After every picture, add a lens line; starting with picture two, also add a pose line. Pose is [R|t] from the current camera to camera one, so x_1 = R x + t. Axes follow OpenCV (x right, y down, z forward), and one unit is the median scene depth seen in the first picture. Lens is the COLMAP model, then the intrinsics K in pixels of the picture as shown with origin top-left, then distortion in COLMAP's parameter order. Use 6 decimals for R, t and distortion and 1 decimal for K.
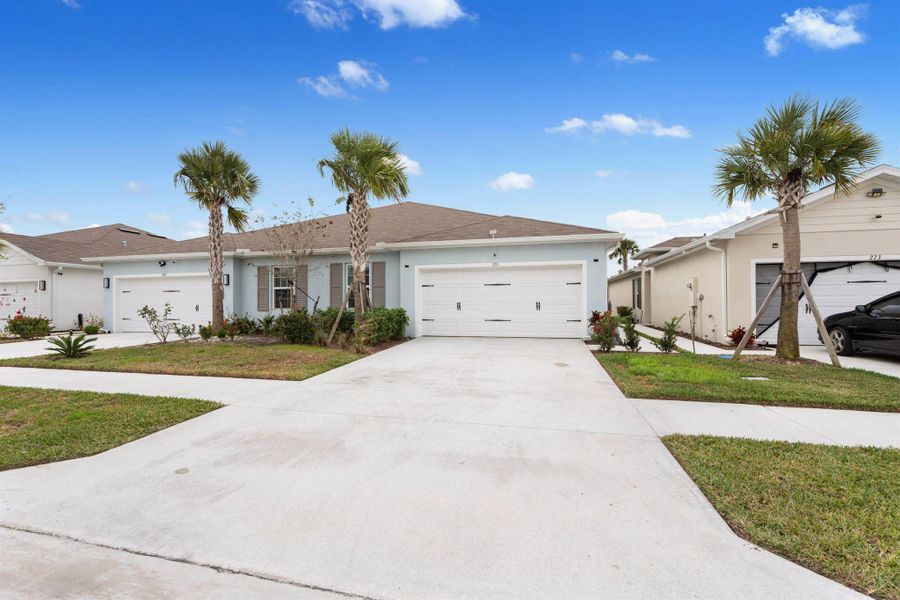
lens RADIAL K [[406.2, 0, 448.7], [0, 406.2, 304.0], [0, 0, 1]] dist [0.002286, 0.000406]
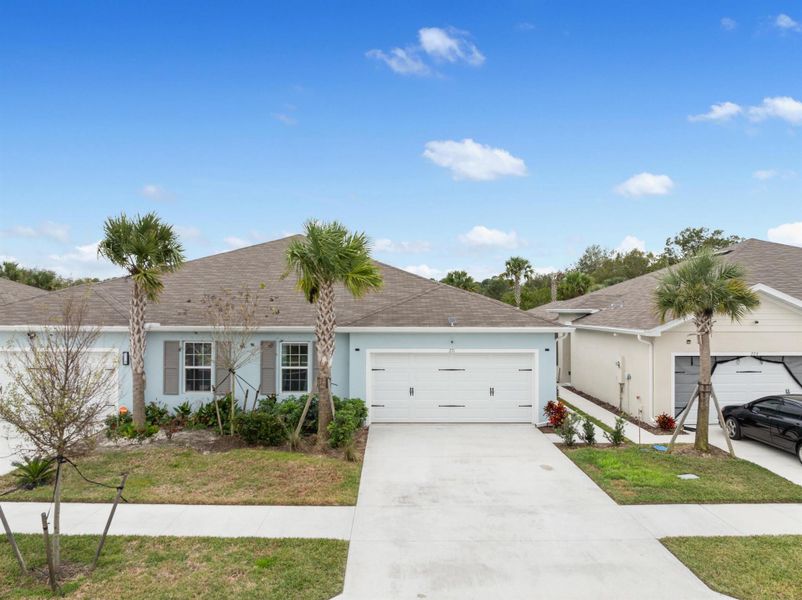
lens RADIAL K [[582.1, 0, 405.9], [0, 582.1, 295.3], [0, 0, 1]] dist [-0.055827, 0.030823]
pose [[0.964030, 0.011195, 0.265556, -0.438720], [-0.007658, 0.999868, -0.014351, -0.249323], [-0.265682, 0.011801, 0.963989, -0.398914]]
